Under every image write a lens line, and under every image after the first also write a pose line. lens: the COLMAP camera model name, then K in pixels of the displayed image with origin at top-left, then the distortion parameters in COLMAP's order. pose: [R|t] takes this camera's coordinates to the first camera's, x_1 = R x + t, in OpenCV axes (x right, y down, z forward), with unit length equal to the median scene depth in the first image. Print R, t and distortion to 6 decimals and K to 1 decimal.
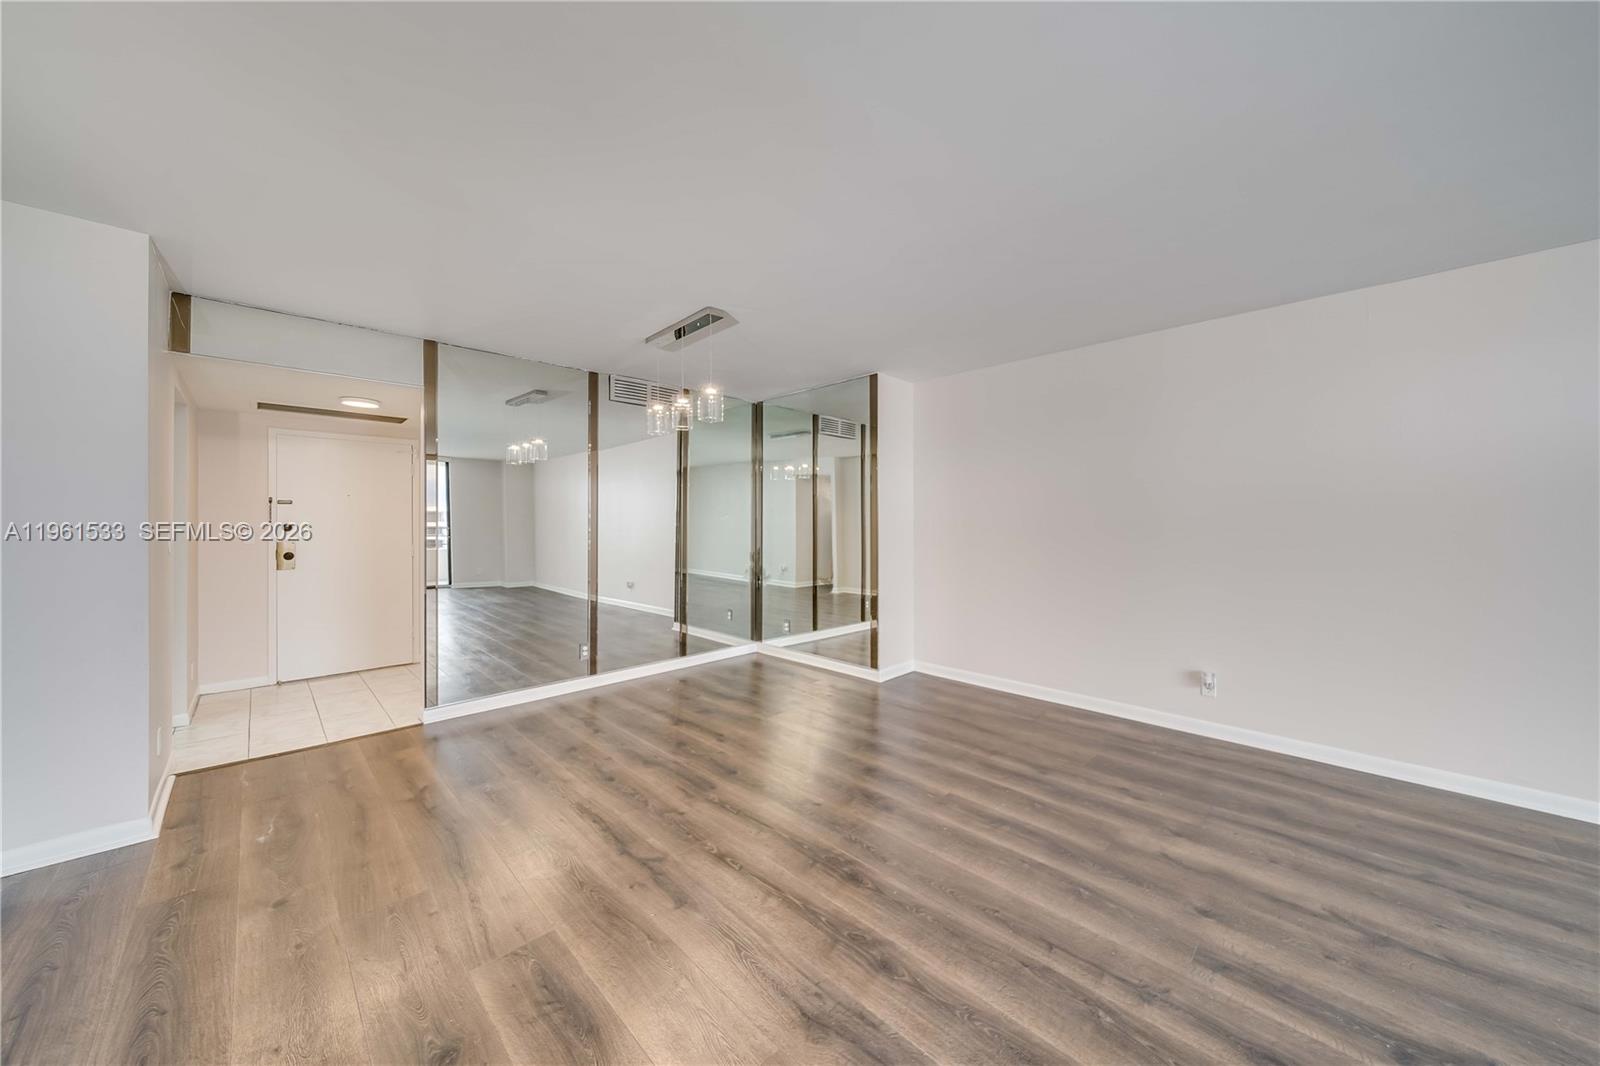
lens RADIAL K [[559.3, 0, 795.0], [0, 559.3, 526.1], [0, 0, 1]] dist [0.000138, 0.000105]
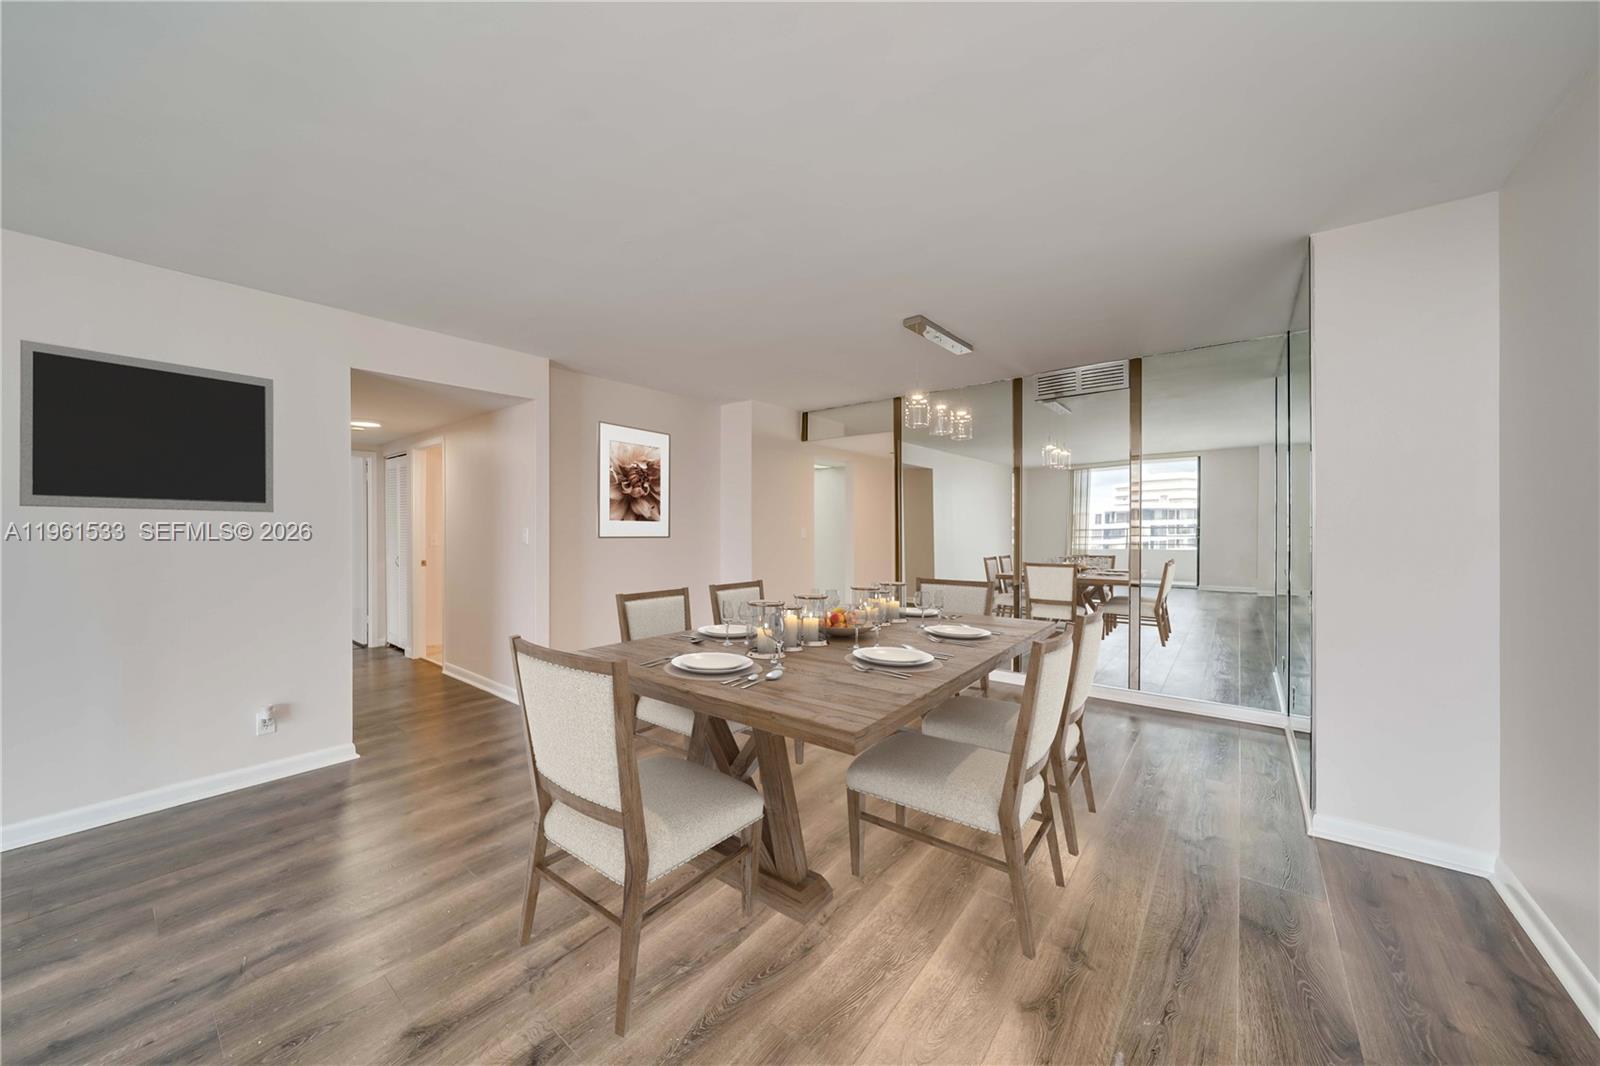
lens RADIAL K [[559.3, 0, 810.9], [0, 559.3, 520.0], [0, 0, 1]] dist [0.000138, 0.000105]
pose [[0.137914, -0.005264, -0.990430, 1.030873], [-0.004552, 0.999972, -0.005949, -0.009749], [0.990434, 0.005329, 0.137887, 0.803063]]
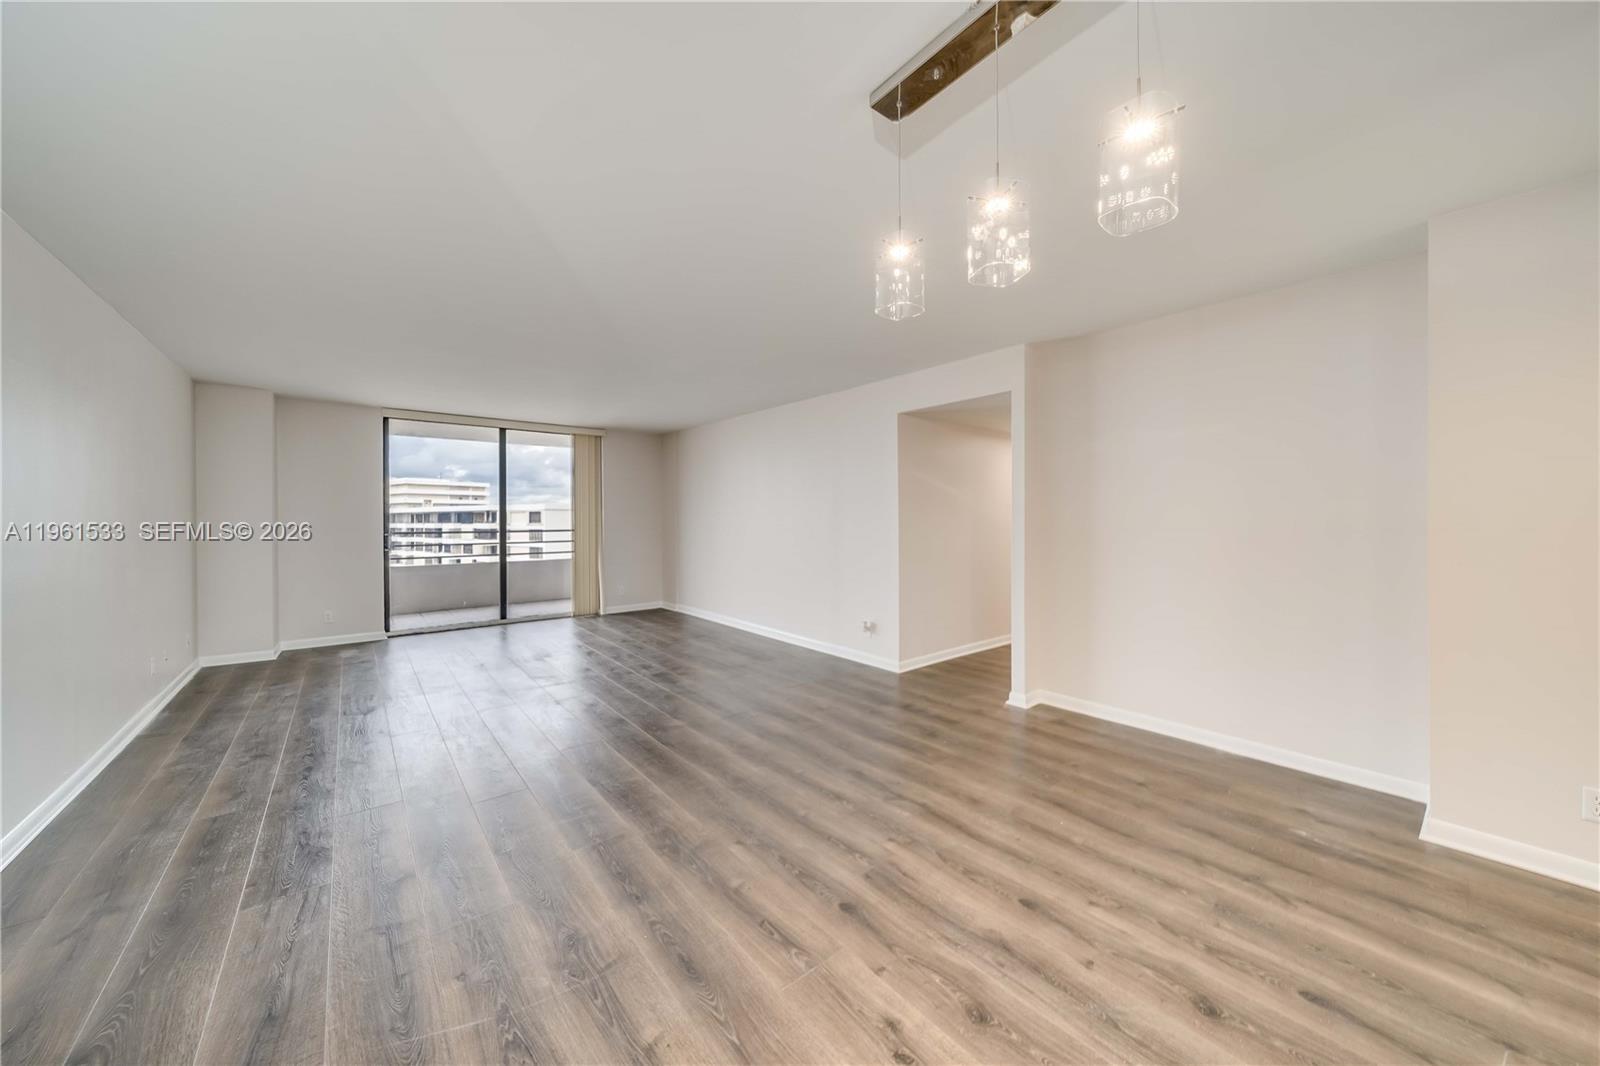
lens RADIAL K [[559.3, 0, 787.3], [0, 559.3, 512.8], [0, 0, 1]] dist [0.000138, 0.000105]
pose [[-0.994627, 0.007279, 0.103268, -0.125871], [0.006792, 0.999964, -0.005067, -0.013694], [-0.103301, -0.004338, -0.994641, 1.831268]]
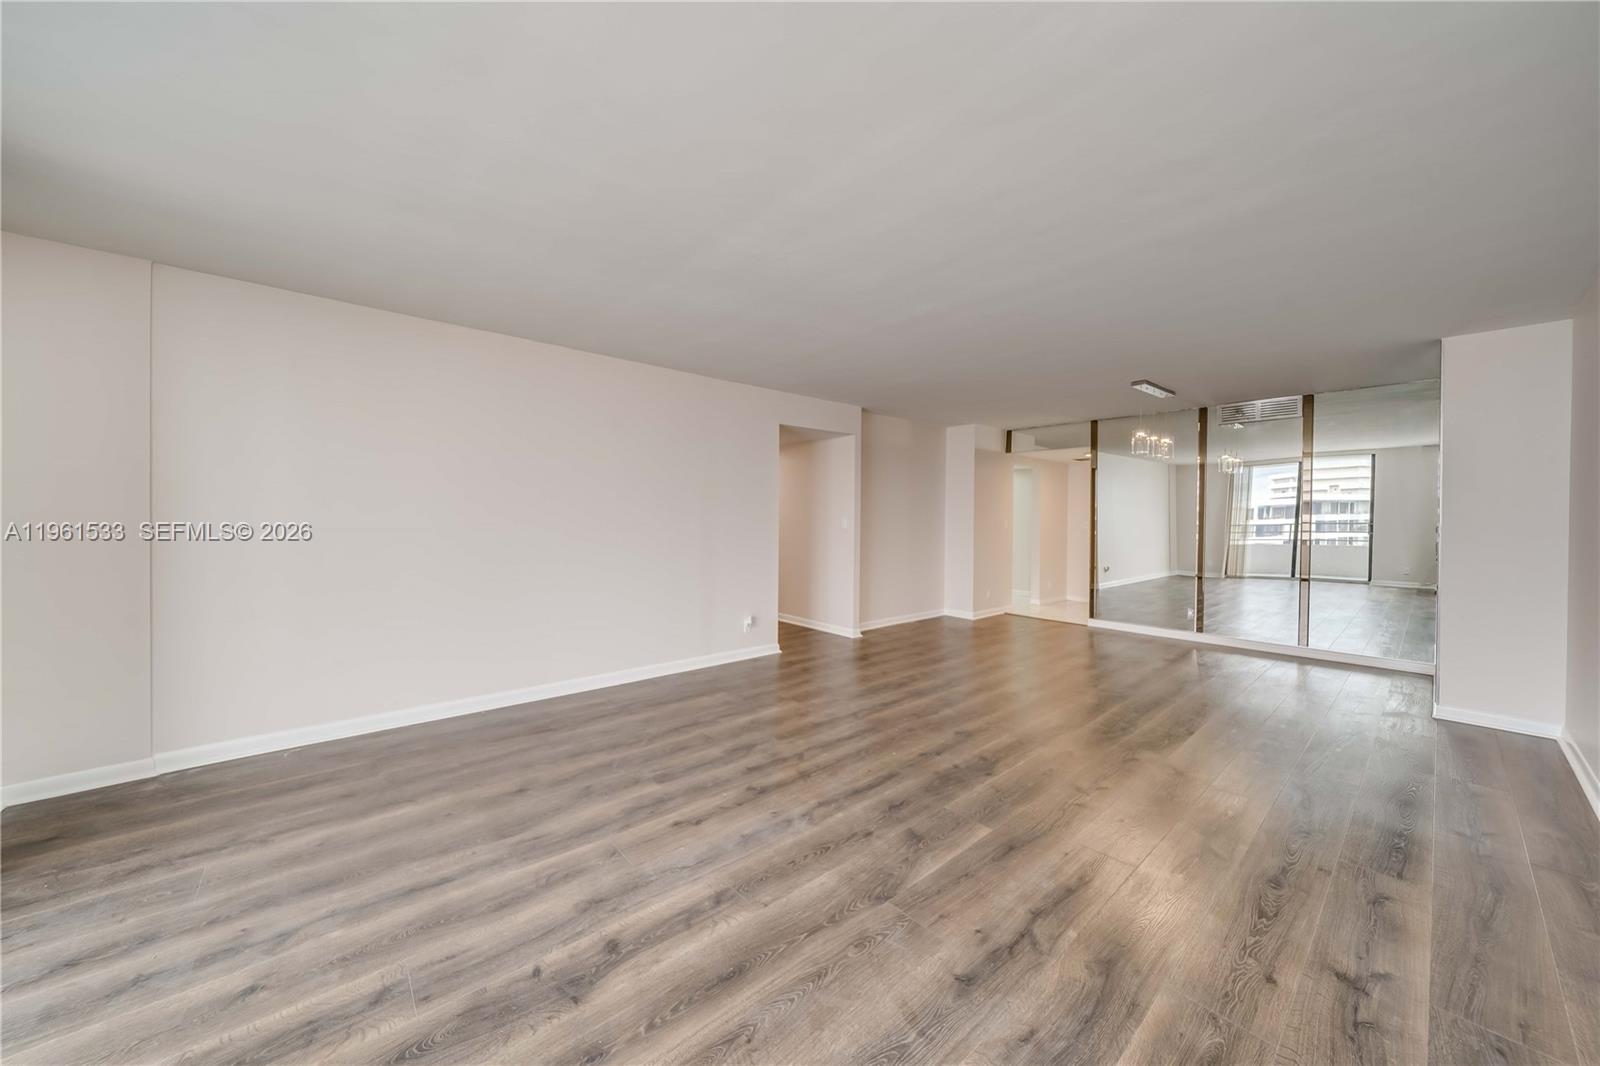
lens RADIAL K [[559.3, 0, 807.5], [0, 559.3, 517.0], [0, 0, 1]] dist [0.000138, 0.000105]
pose [[-0.052672, 0.005711, -0.998596, 1.747671], [-0.013525, 0.999888, 0.006432, -0.012803], [0.998520, 0.013845, -0.052589, 0.202863]]
